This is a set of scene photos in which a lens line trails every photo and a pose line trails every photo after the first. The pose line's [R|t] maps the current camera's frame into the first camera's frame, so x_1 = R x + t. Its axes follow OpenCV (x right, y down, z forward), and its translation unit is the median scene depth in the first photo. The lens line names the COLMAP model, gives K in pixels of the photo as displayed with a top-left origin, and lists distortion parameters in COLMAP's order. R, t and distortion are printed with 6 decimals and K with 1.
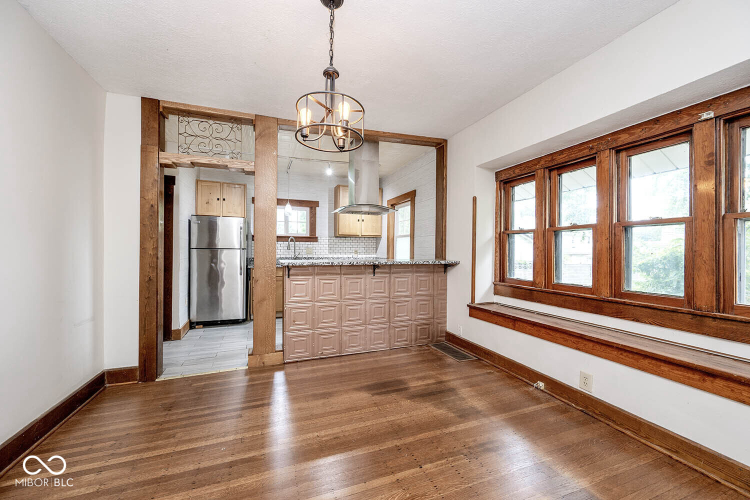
lens RADIAL K [[295.2, 0, 378.6], [0, 295.2, 250.0], [0, 0, 1]] dist [0.003488, 0.000085]
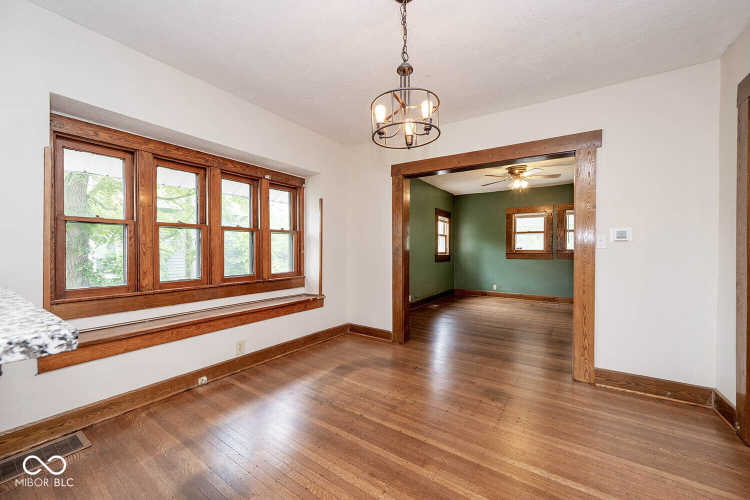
lens RADIAL K [[295.2, 0, 371.0], [0, 295.2, 249.9], [0, 0, 1]] dist [0.003488, 0.000085]
pose [[-0.563941, -0.003905, 0.825806, -0.608329], [0.001243, 0.999984, 0.005577, 0.006264], [-0.825814, 0.004171, -0.563927, 1.094585]]
